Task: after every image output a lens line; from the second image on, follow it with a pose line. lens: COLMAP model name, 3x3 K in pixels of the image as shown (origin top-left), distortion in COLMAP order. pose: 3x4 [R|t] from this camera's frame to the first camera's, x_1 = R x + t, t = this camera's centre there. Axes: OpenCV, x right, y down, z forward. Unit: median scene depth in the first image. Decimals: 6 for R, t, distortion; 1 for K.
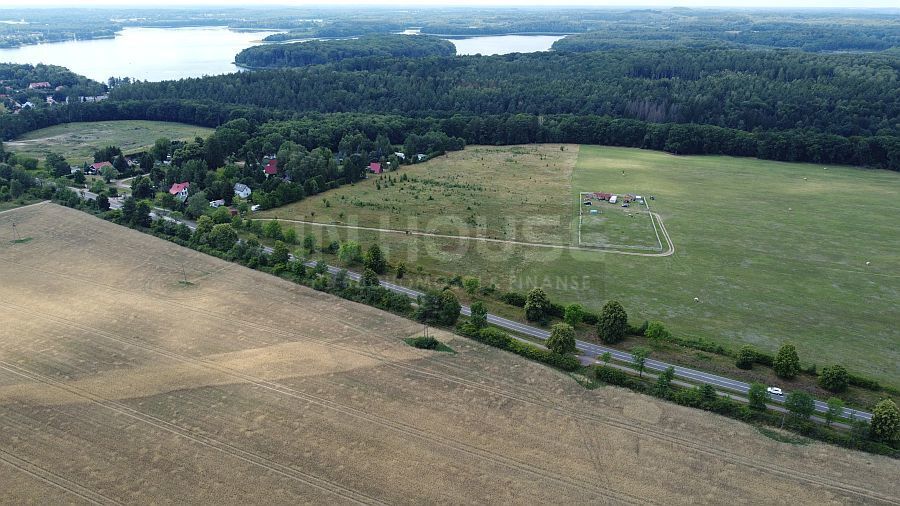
lens RADIAL K [[679.6, 0, 450.0], [0, 679.6, 253.0], [0, 0, 1]] dist [0.002769, -0.004253]
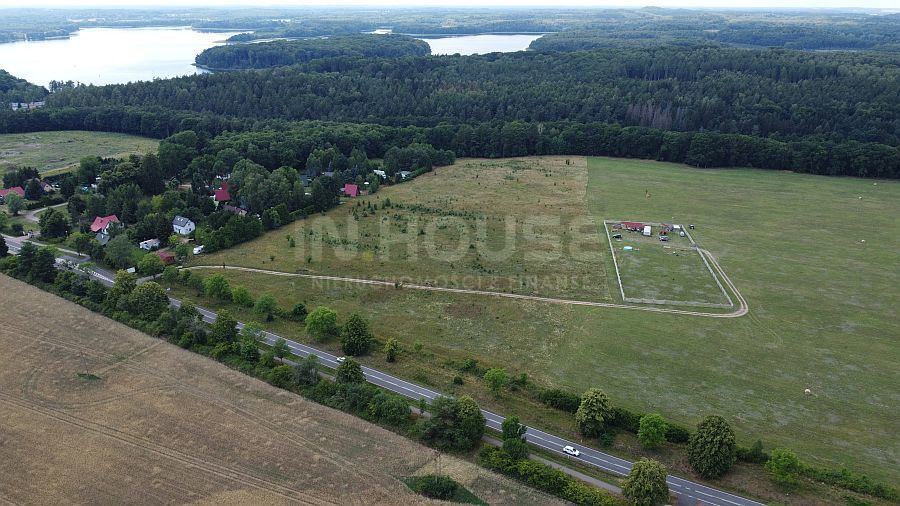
lens RADIAL K [[679.6, 0, 450.0], [0, 679.6, 253.0], [0, 0, 1]] dist [0.002769, -0.004253]
pose [[0.999116, -0.014936, 0.039306, -0.020934], [0.014957, 0.999888, -0.000248, -0.042537], [-0.039298, 0.000835, 0.999227, 0.152005]]
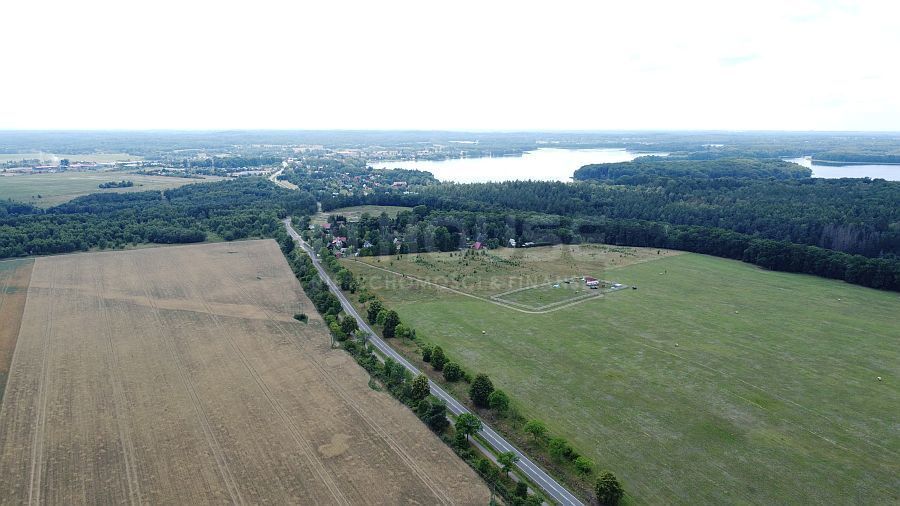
lens RADIAL K [[679.6, 0, 450.0], [0, 679.6, 253.0], [0, 0, 1]] dist [0.002769, -0.004253]
pose [[0.815183, 0.106799, -0.569272, 0.544957], [-0.202617, 0.973335, -0.107539, 0.037878], [0.542608, 0.203009, 0.815086, -0.094098]]
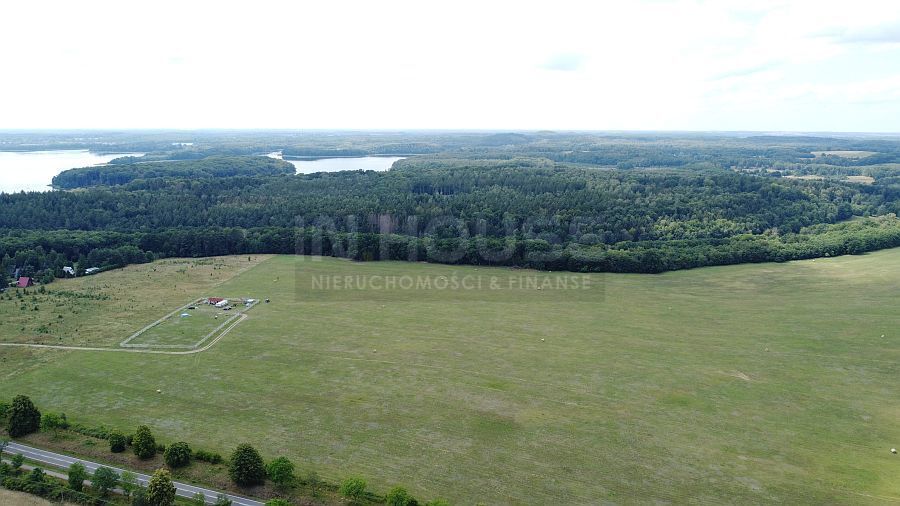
lens RADIAL K [[679.6, 0, 450.0], [0, 679.6, 253.0], [0, 0, 1]] dist [0.002769, -0.004253]
pose [[0.990035, -0.026424, 0.138323, 0.342987], [0.049391, 0.984999, -0.165342, 0.027644], [-0.131879, 0.170526, 0.976488, -0.069112]]
